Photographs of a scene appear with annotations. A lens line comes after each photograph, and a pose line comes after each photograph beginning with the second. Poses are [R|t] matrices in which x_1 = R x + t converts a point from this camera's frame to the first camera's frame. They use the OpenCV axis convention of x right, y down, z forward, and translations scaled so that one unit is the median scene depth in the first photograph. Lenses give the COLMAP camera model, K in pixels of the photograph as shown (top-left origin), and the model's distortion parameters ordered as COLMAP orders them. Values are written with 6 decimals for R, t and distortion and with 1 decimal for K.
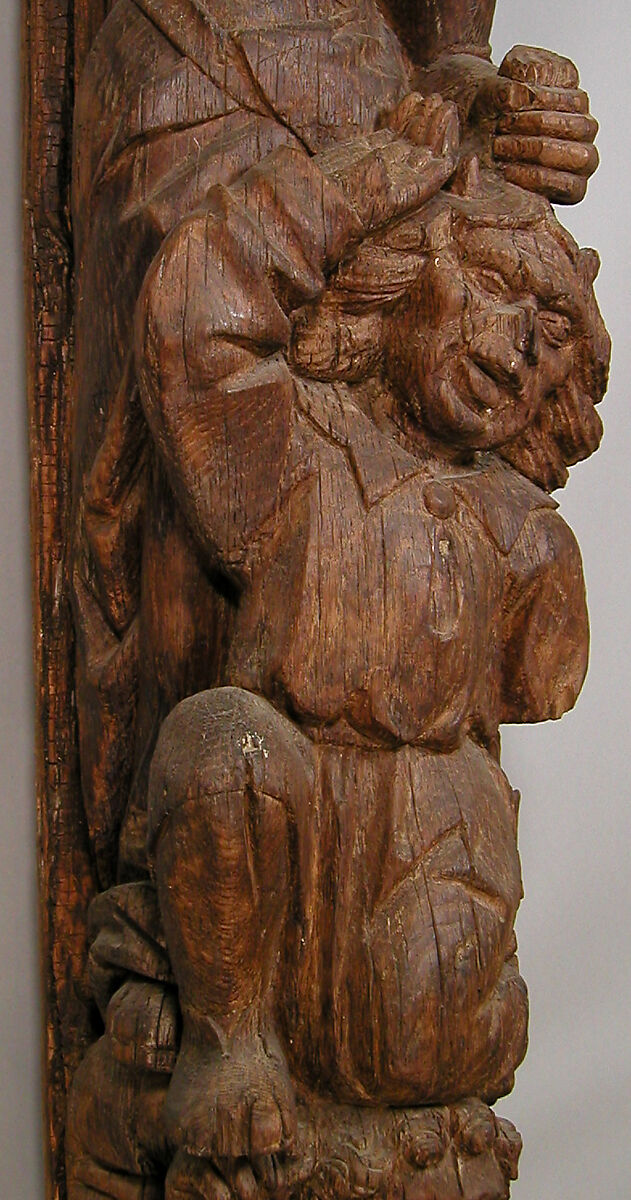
lens RADIAL K [[1253.8, 0, 315.5], [0, 1253.8, 600.0], [0, 0, 1]] dist [-0.007486, -0.004982]
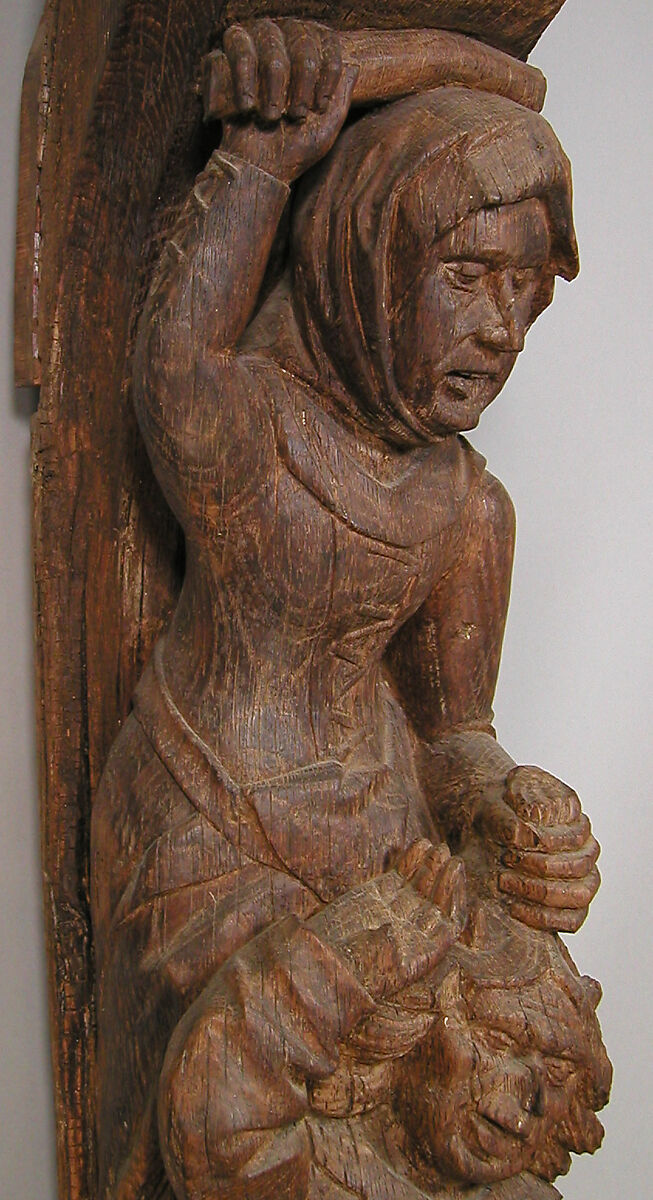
lens RADIAL K [[1207.1, 0, 304.3], [0, 1207.1, 600.0], [0, 0, 1]] dist [-0.011756, -0.001750]
pose [[0.999888, -0.014993, -0.000147, -0.015058], [0.014982, 0.998722, 0.048275, -0.649911], [-0.000577, -0.048272, 0.998834, 0.016955]]
